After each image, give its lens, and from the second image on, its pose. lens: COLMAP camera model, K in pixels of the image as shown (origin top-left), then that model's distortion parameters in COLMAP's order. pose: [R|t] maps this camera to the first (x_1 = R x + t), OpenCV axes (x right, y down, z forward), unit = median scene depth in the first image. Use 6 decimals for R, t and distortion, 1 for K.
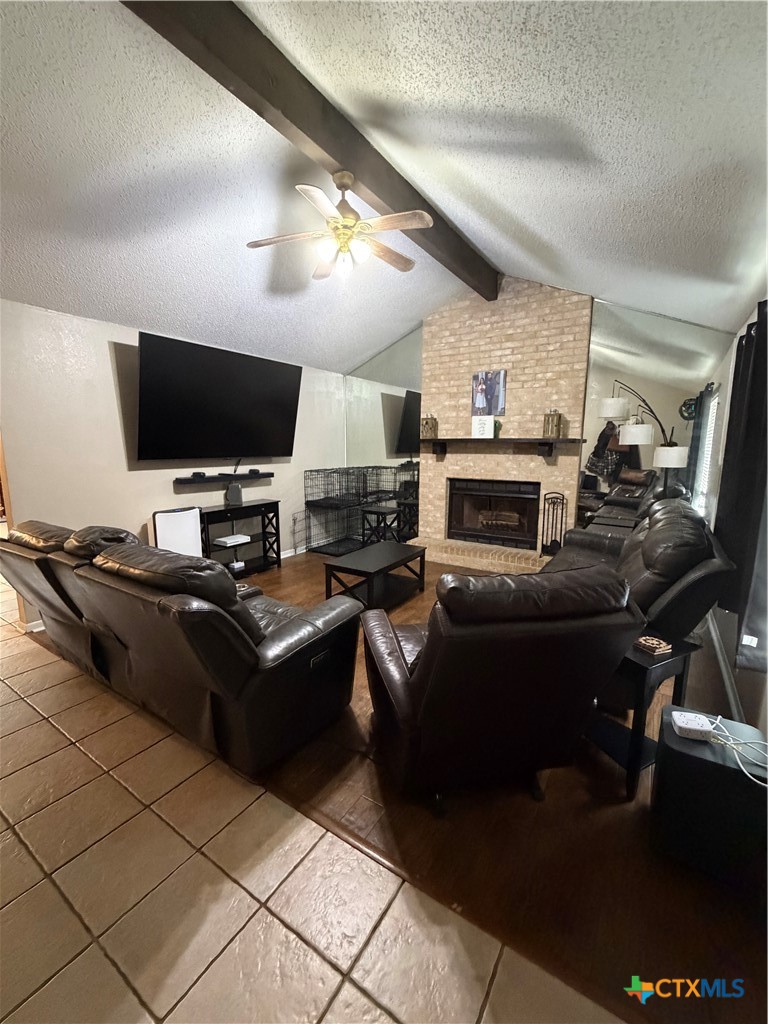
lens RADIAL K [[419.4, 0, 370.3], [0, 419.4, 512.3], [0, 0, 1]] dist [0.000654, 0.000012]
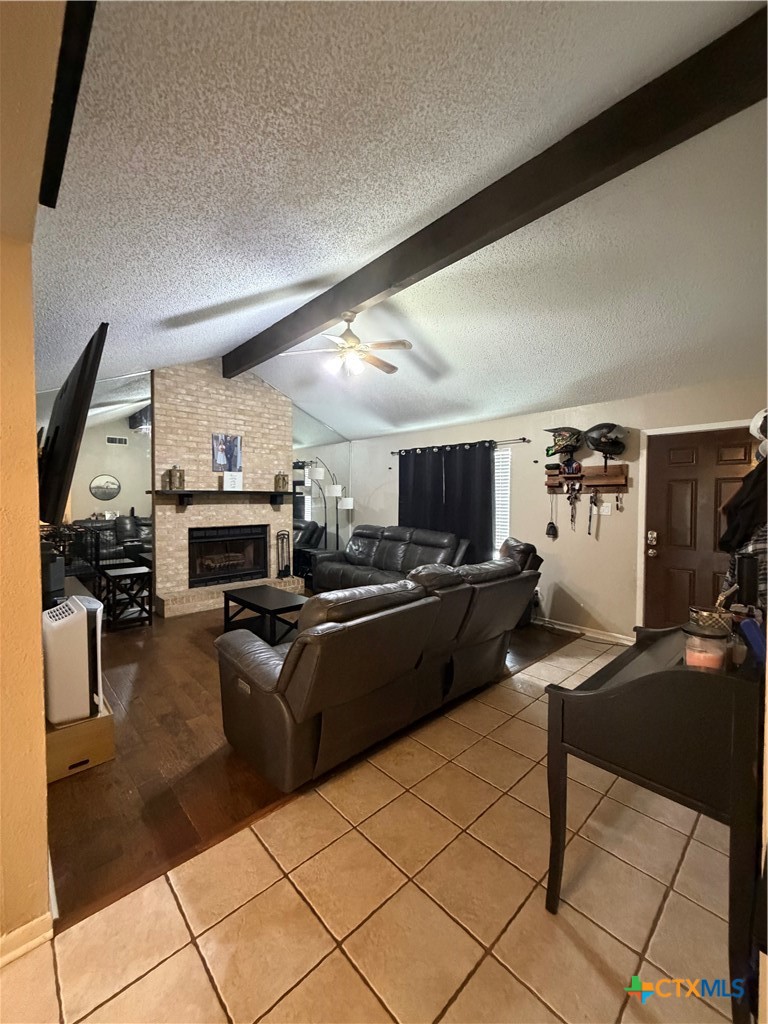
lens RADIAL K [[419.4, 0, 370.3], [0, 419.4, 512.3], [0, 0, 1]] dist [0.000654, 0.000012]
pose [[0.239255, -0.037605, 0.970228, -0.759612], [0.151992, 0.988381, 0.000828, -0.058842], [-0.958987, 0.147268, 0.242191, 0.352085]]
